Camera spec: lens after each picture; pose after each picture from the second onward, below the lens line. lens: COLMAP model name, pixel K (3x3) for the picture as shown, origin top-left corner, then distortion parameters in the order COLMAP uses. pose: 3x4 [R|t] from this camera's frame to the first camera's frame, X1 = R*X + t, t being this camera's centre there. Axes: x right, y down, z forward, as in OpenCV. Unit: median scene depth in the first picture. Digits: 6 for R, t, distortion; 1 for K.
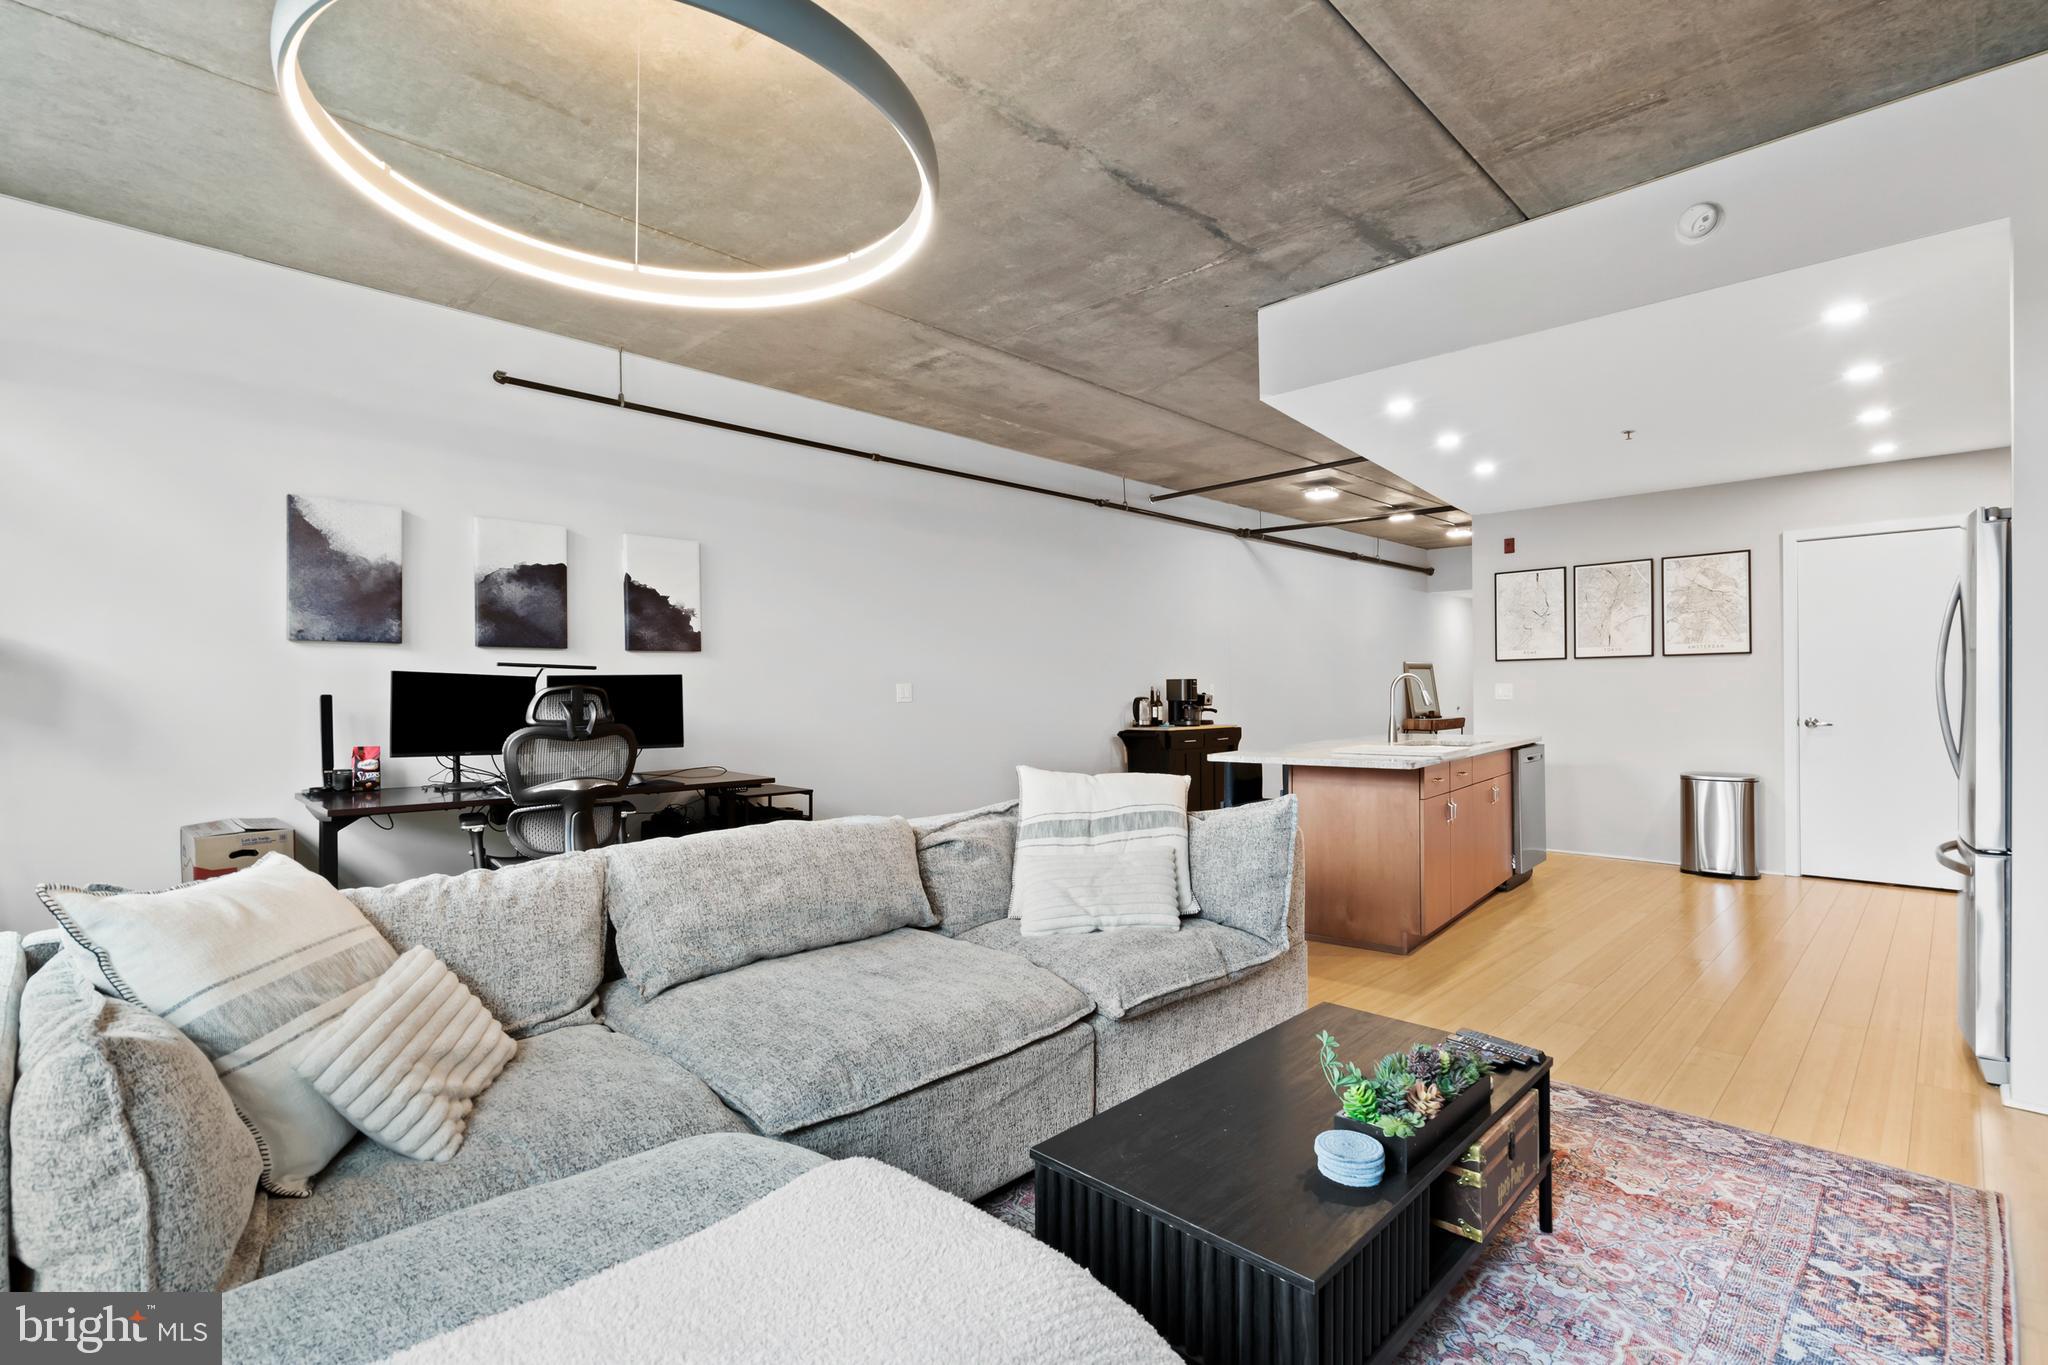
lens RADIAL K [[953.6, 0, 1010.8], [0, 953.6, 687.9], [0, 0, 1]] dist [0.015459, -0.000097]
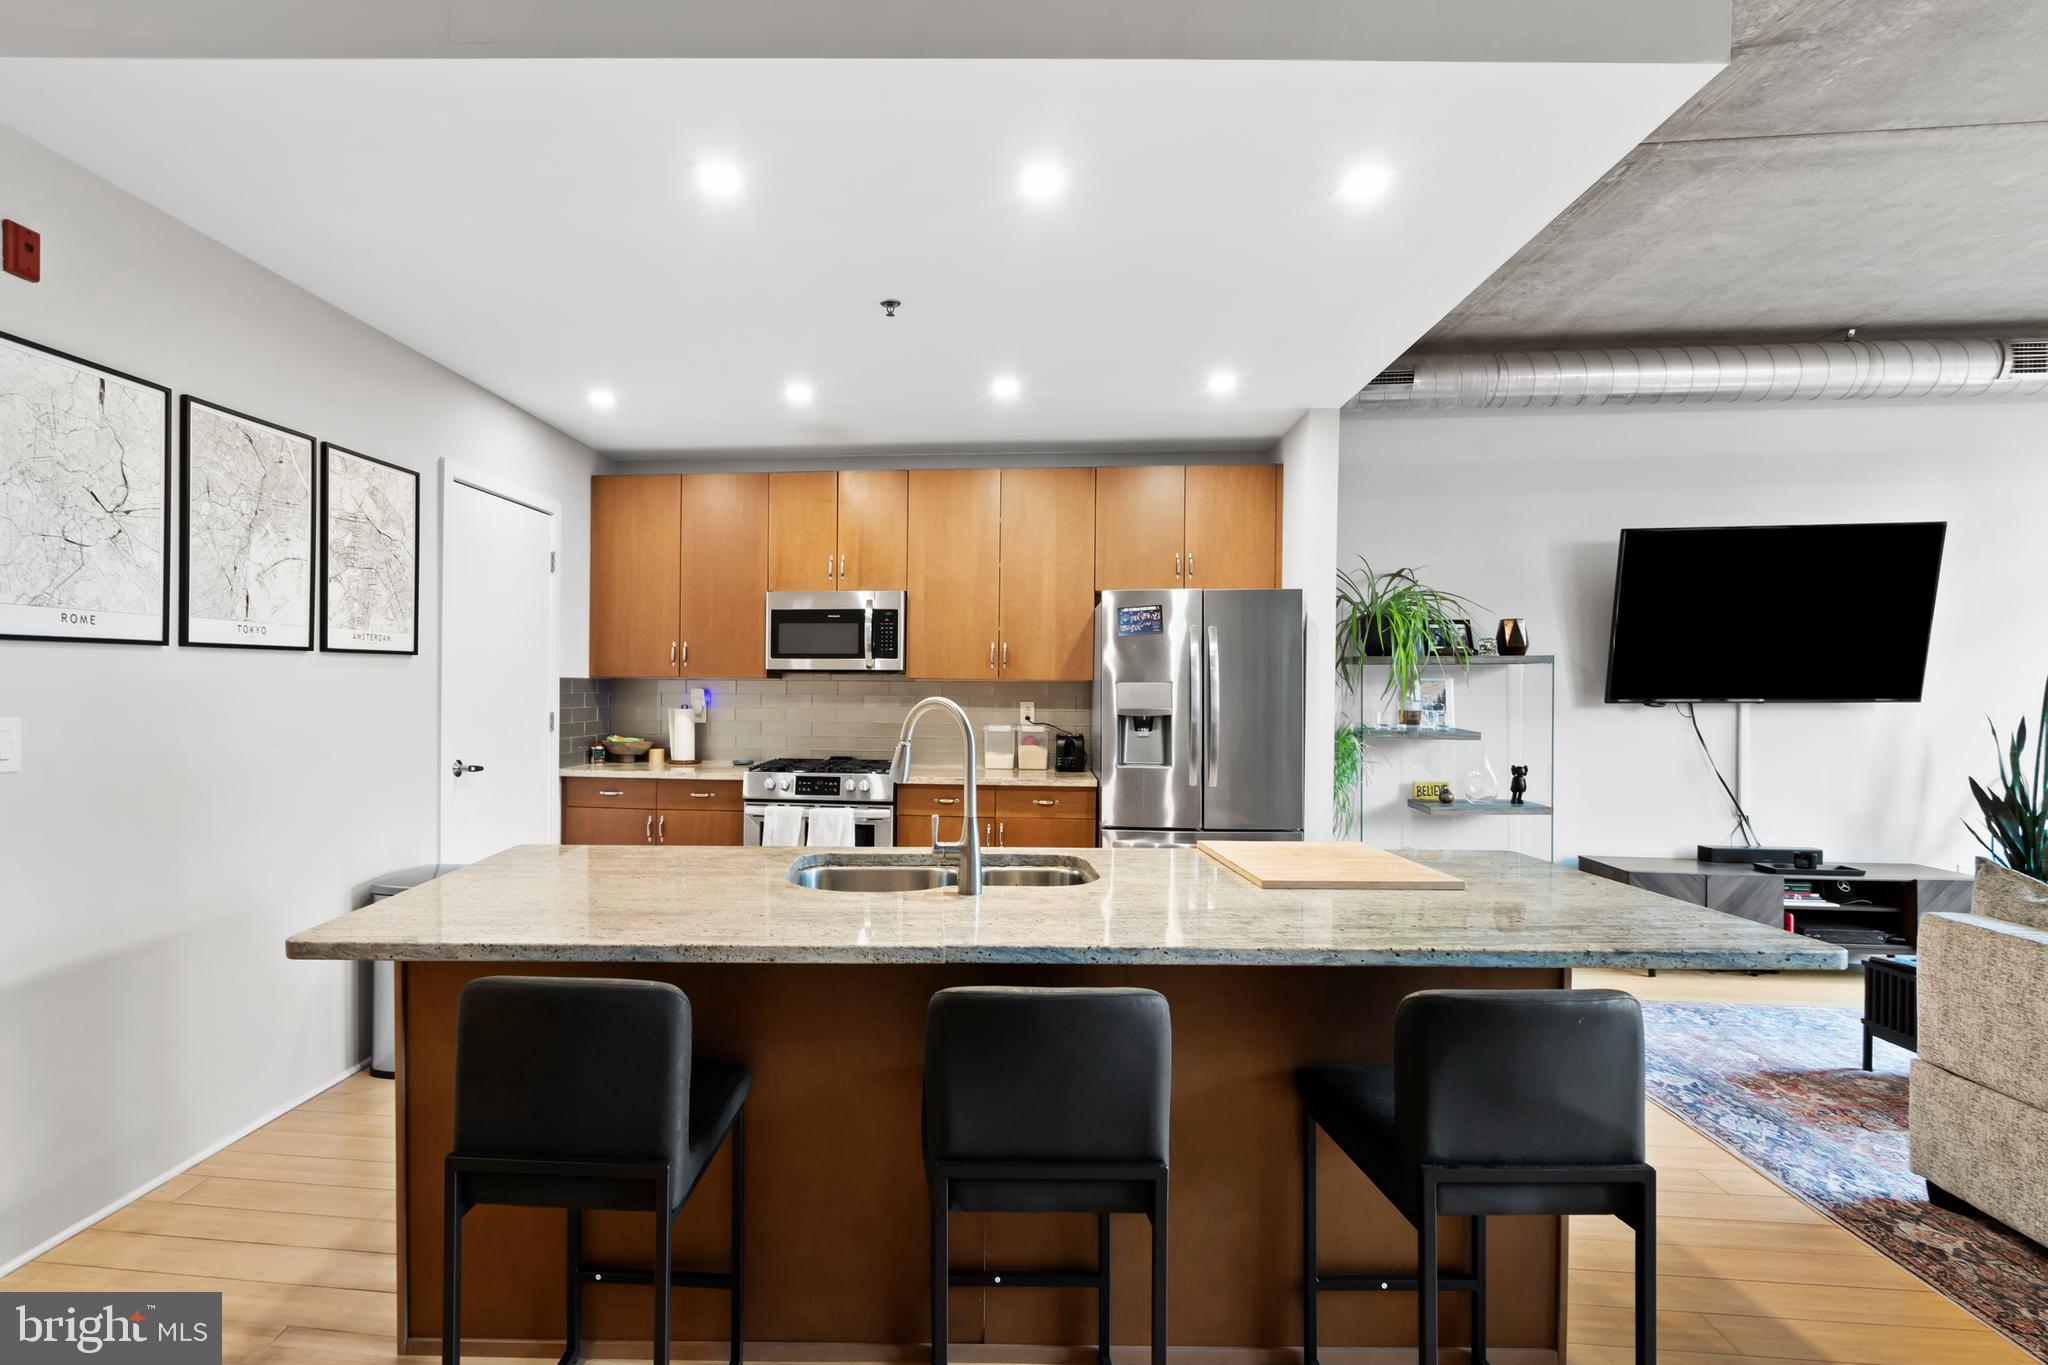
lens RADIAL K [[1007.0, 0, 926.3], [0, 1007.0, 691.7], [0, 0, 1]] dist [0.004416, 0.000916]
pose [[-0.658270, -0.006790, 0.752751, 0.116044], [-0.007445, 0.999969, 0.002510, -0.017407], [-0.752745, -0.003952, -0.658301, 1.153143]]
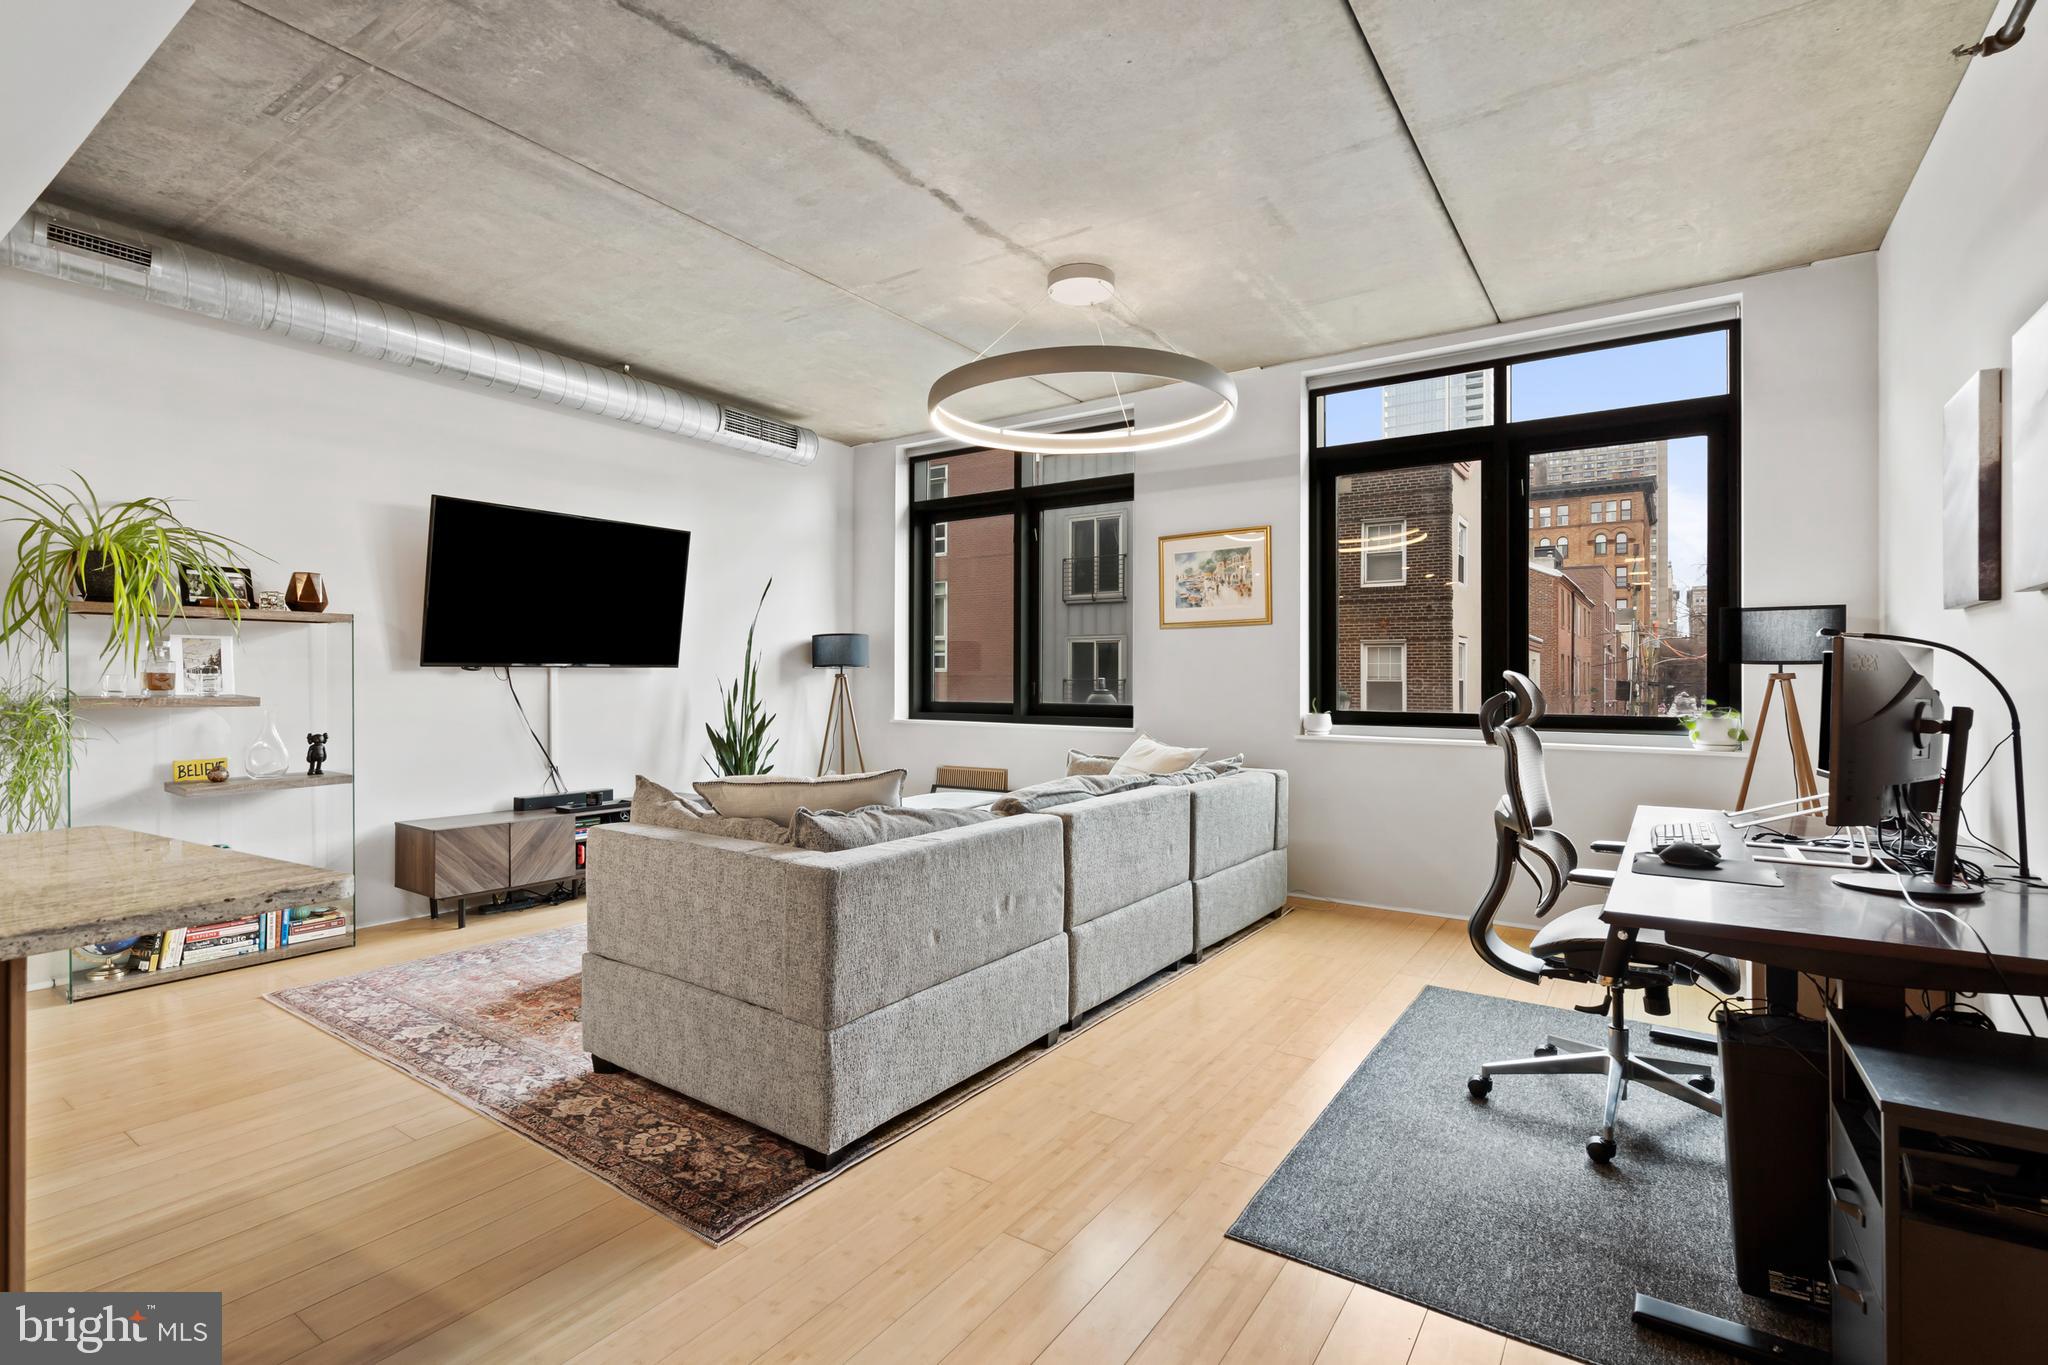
lens RADIAL K [[911.4, 0, 1053.7], [0, 911.4, 683.2], [0, 0, 1]] dist [0.000841, 0.000281]
pose [[-0.974697, -0.000224, -0.223530, 0.032285], [0.000043, 0.999999, -0.001192, 0.004271], [0.223530, -0.001172, -0.974696, 1.039267]]
